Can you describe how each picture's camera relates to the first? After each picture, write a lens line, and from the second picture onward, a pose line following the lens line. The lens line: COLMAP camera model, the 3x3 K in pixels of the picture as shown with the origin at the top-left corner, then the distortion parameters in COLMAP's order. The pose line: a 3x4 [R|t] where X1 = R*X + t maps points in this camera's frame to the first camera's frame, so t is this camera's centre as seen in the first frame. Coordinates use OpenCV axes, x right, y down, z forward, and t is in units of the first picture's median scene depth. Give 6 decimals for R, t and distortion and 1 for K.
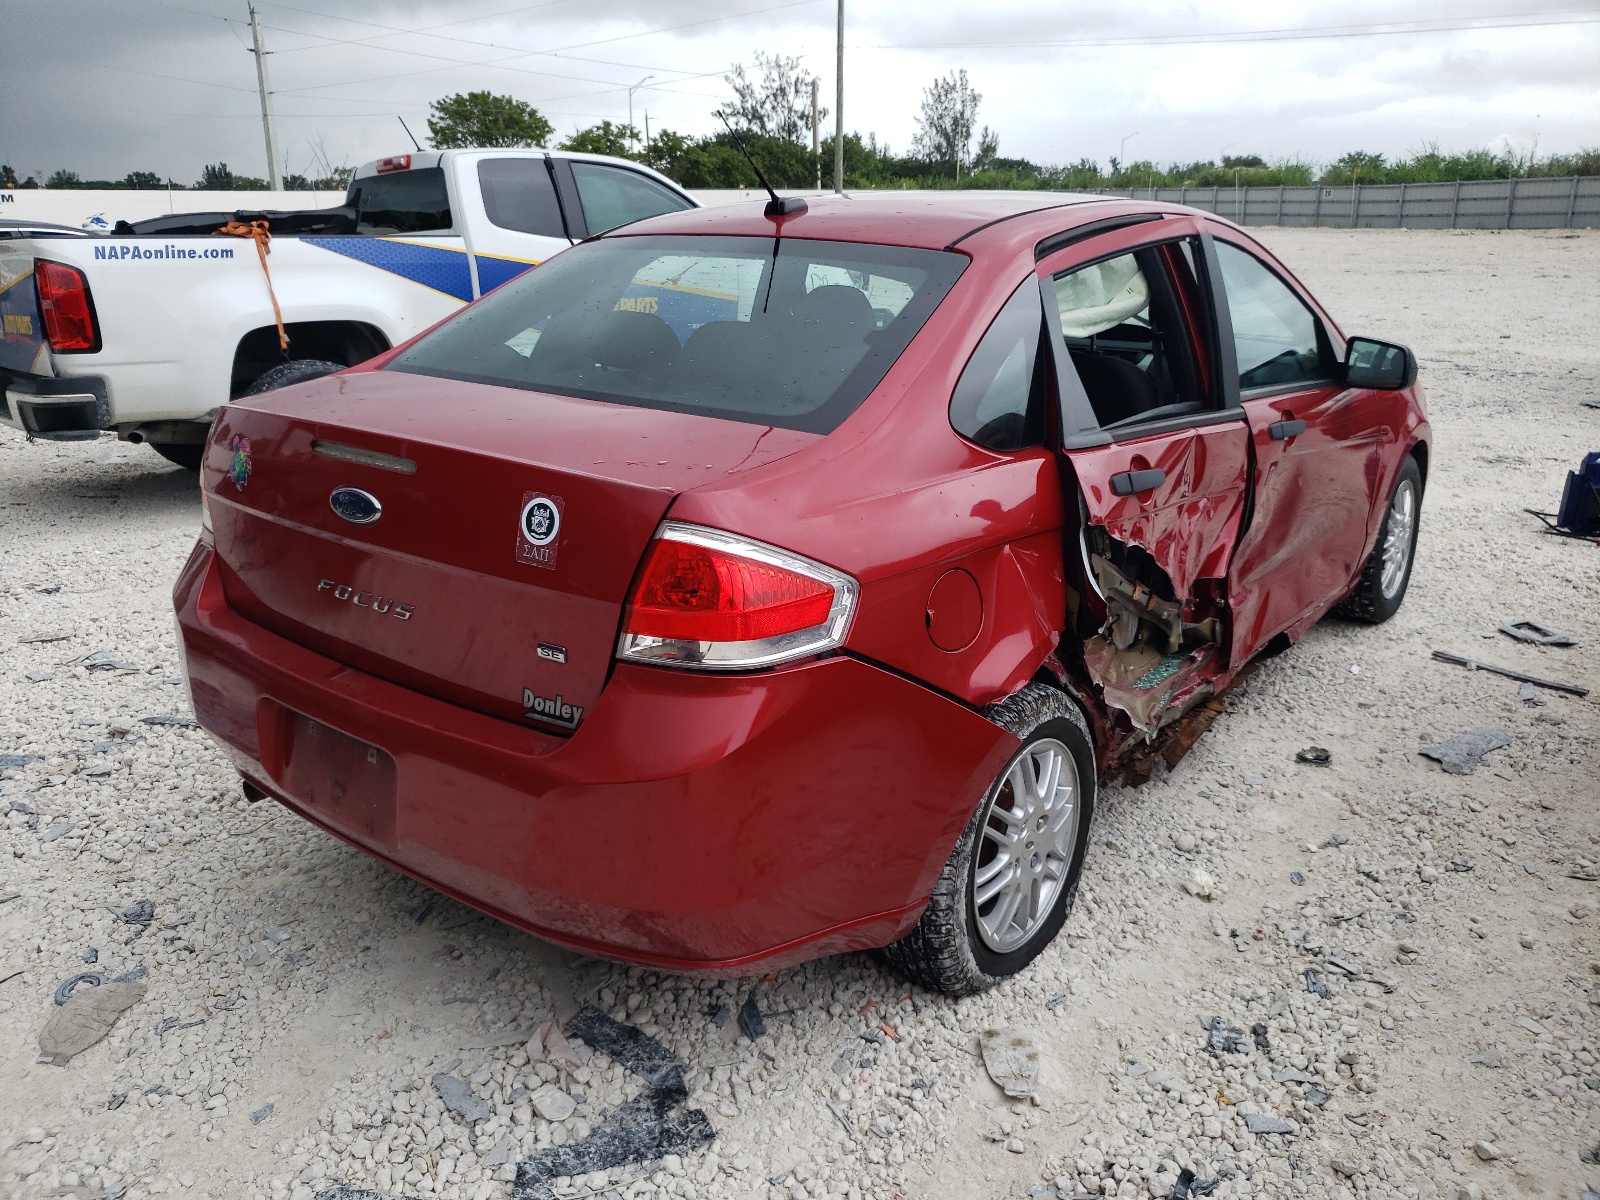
lens RADIAL K [[1337.1, 0, 811.5], [0, 1337.1, 606.0], [0, 0, 1]] dist [-0.011978, 0.038912]
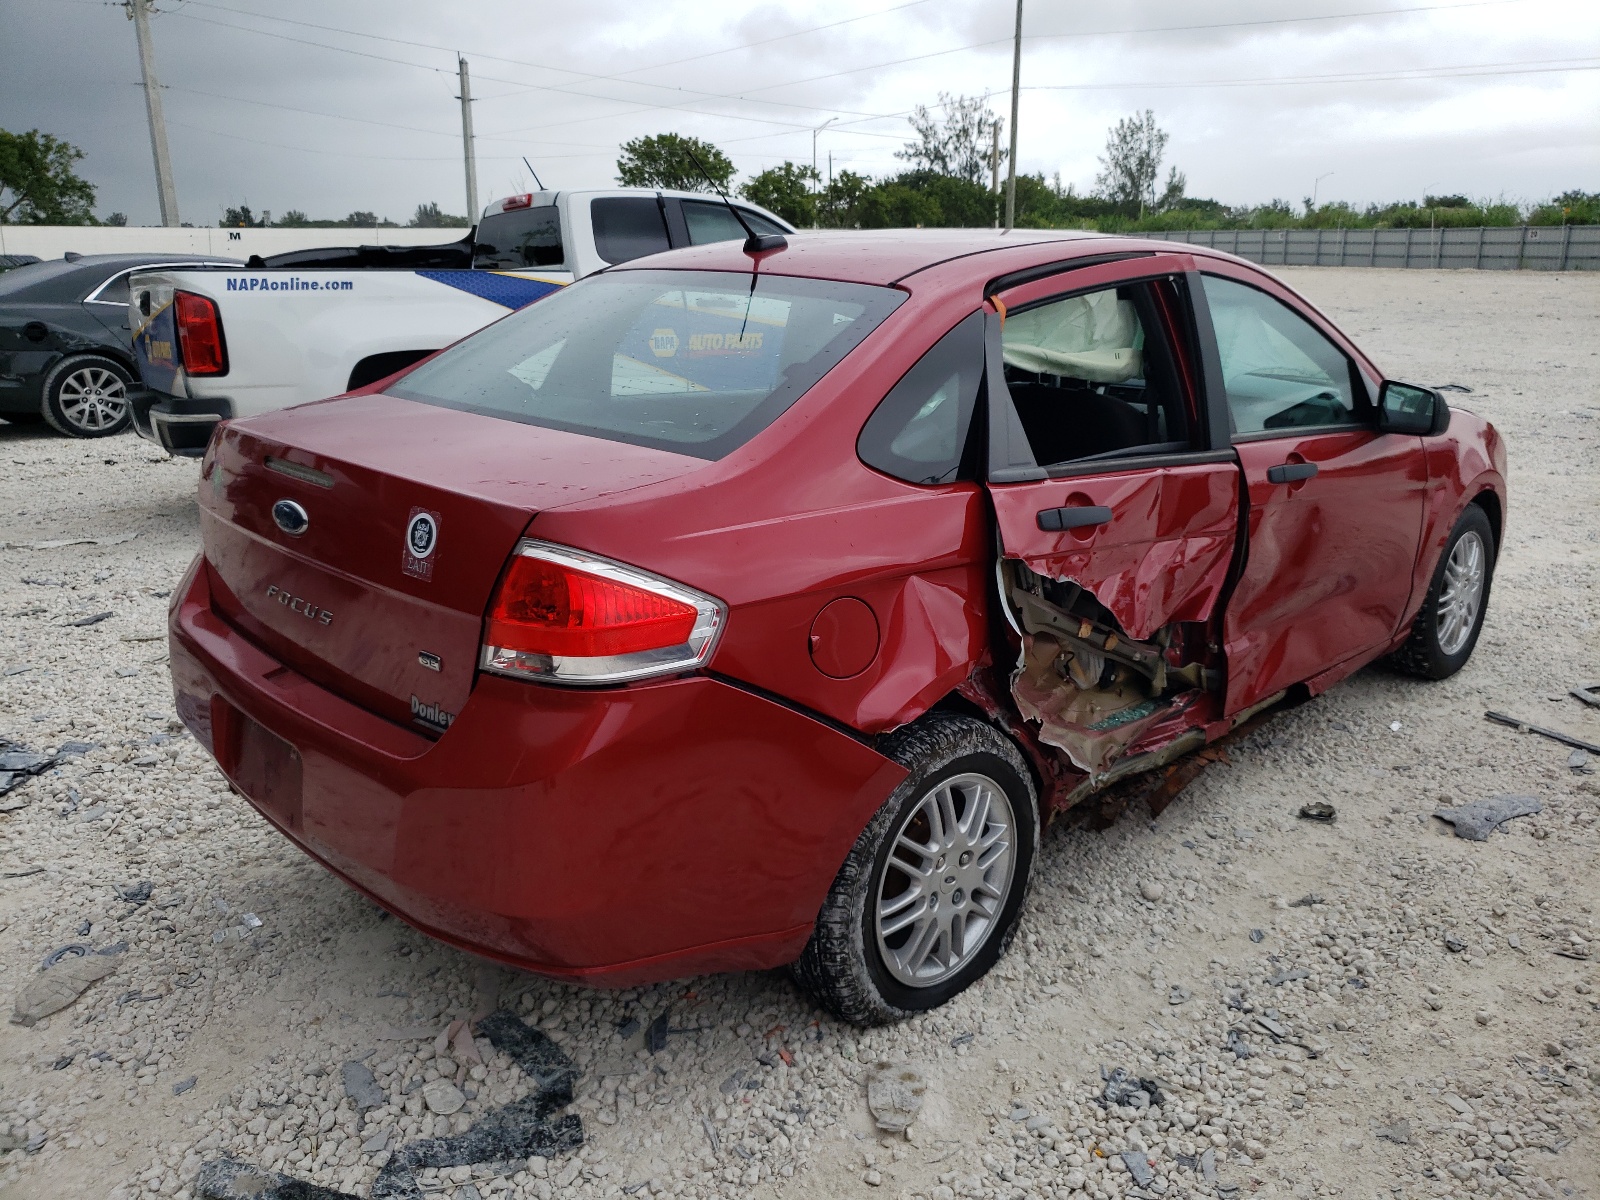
lens RADIAL K [[1337.1, 0, 815.2], [0, 1337.1, 605.0], [0, 0, 1]] dist [-0.011978, 0.038912]
pose [[0.991483, 0.038425, -0.124440, 0.168499], [-0.041854, 0.998810, -0.025052, 0.003408], [0.123329, 0.030047, 0.991911, -0.004261]]
